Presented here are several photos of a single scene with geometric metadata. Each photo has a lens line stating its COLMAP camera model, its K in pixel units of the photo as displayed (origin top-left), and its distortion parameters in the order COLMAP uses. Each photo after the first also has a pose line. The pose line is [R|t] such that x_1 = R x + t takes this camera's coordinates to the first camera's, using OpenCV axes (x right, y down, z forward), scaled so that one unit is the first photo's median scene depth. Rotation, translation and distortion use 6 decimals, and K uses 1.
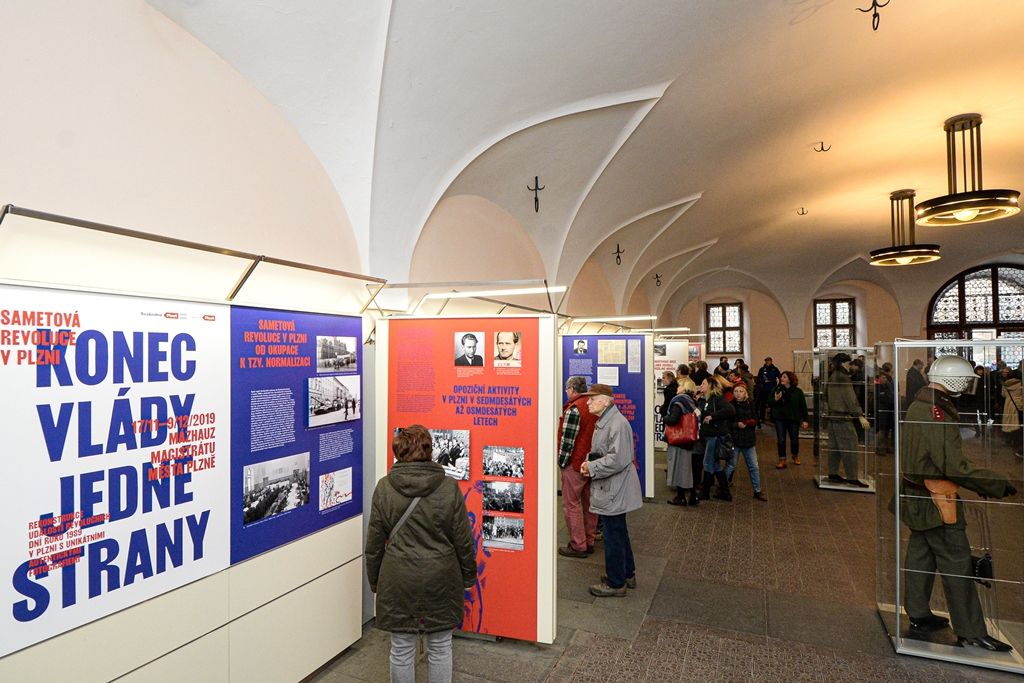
lens RADIAL K [[541.7, 0, 507.2], [0, 541.7, 341.9], [0, 0, 1]] dist [0.013955, -0.019951]
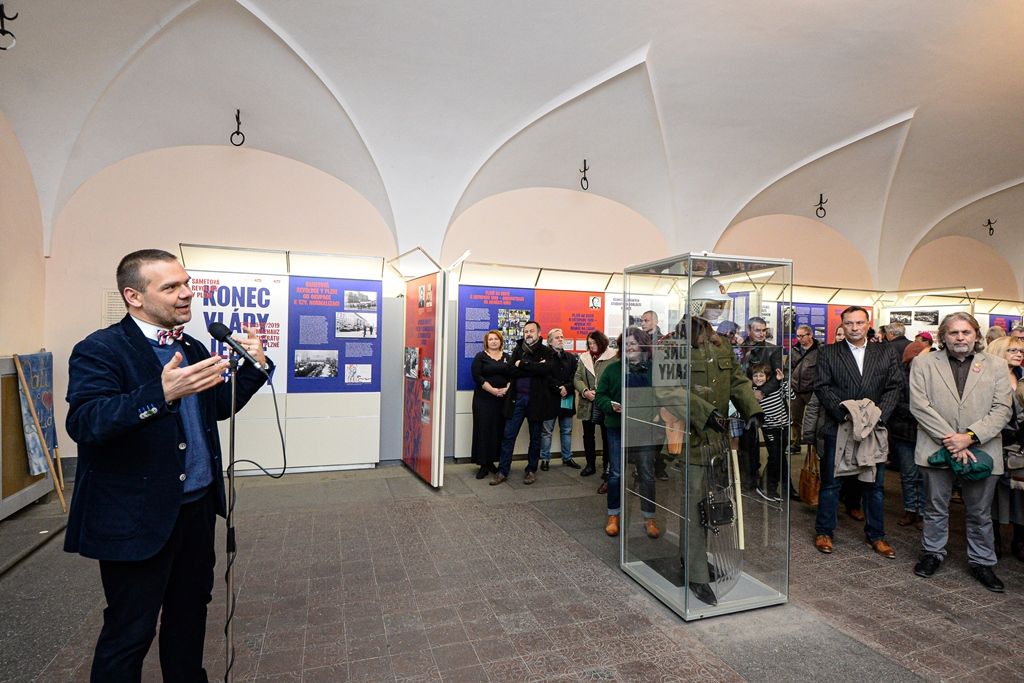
lens RADIAL K [[541.7, 0, 517.7], [0, 541.7, 341.8], [0, 0, 1]] dist [0.013955, -0.019951]
pose [[0.690490, 0.021330, -0.723028, 1.522212], [-0.007403, 0.999721, 0.022423, 0.128159], [0.723304, -0.010130, 0.690455, 0.135067]]
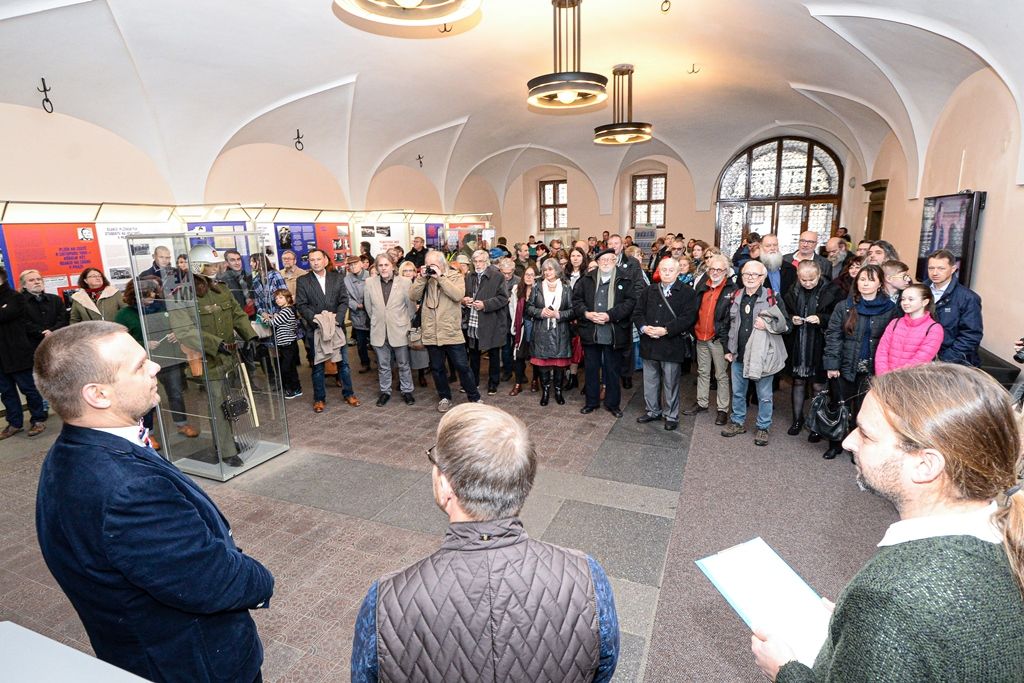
lens RADIAL K [[541.7, 0, 511.5], [0, 541.7, 340.6], [0, 0, 1]] dist [0.013955, -0.019951]
pose [[0.999796, -0.018278, 0.008572, 1.808147], [0.015889, 0.974366, 0.224408, -0.037729], [-0.012454, -0.224226, 0.974458, -0.329995]]
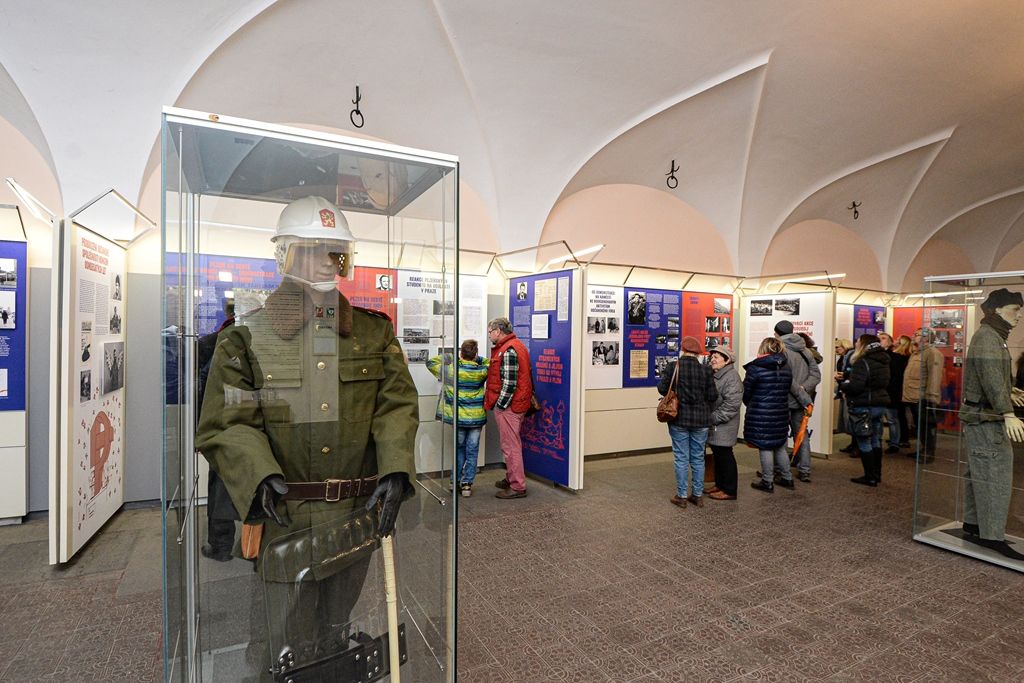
lens RADIAL K [[541.7, 0, 510.6], [0, 541.7, 341.2], [0, 0, 1]] dist [0.013955, -0.019951]
pose [[0.790627, 0.023760, -0.611837, 1.474268], [-0.008170, 0.999567, 0.028260, 0.147005], [0.612244, -0.017344, 0.790479, 0.849530]]
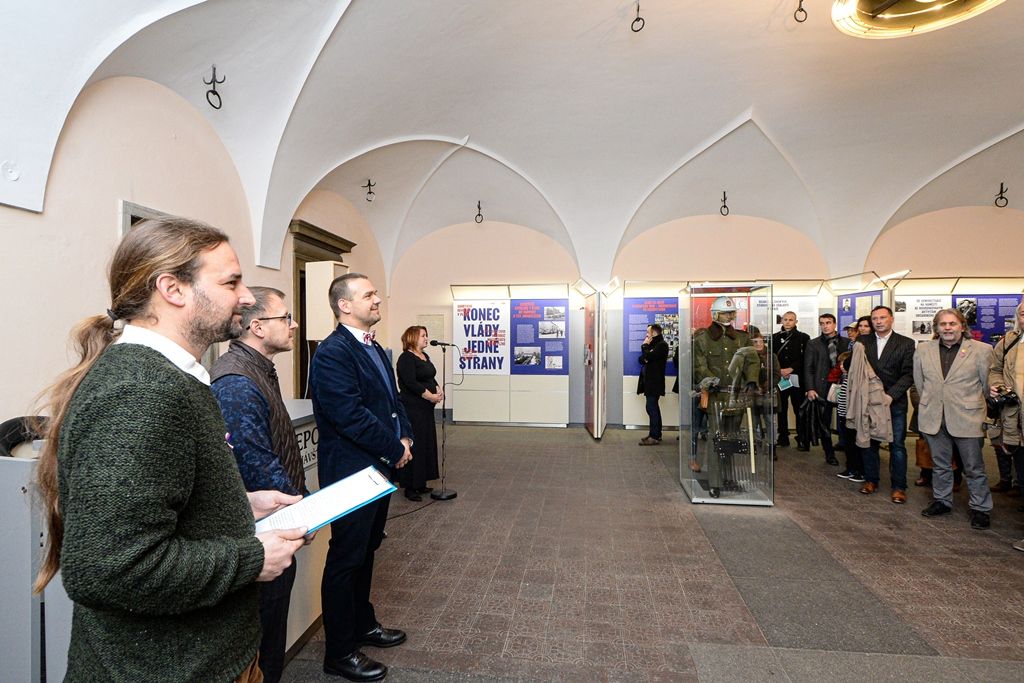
lens RADIAL K [[541.7, 0, 514.9], [0, 541.7, 337.7], [0, 0, 1]] dist [0.013955, -0.019951]
pose [[0.278737, 0.005429, -0.960352, 2.463564], [0.019981, 0.999735, 0.011451, 0.120822], [0.960160, -0.022381, 0.278555, 0.063256]]
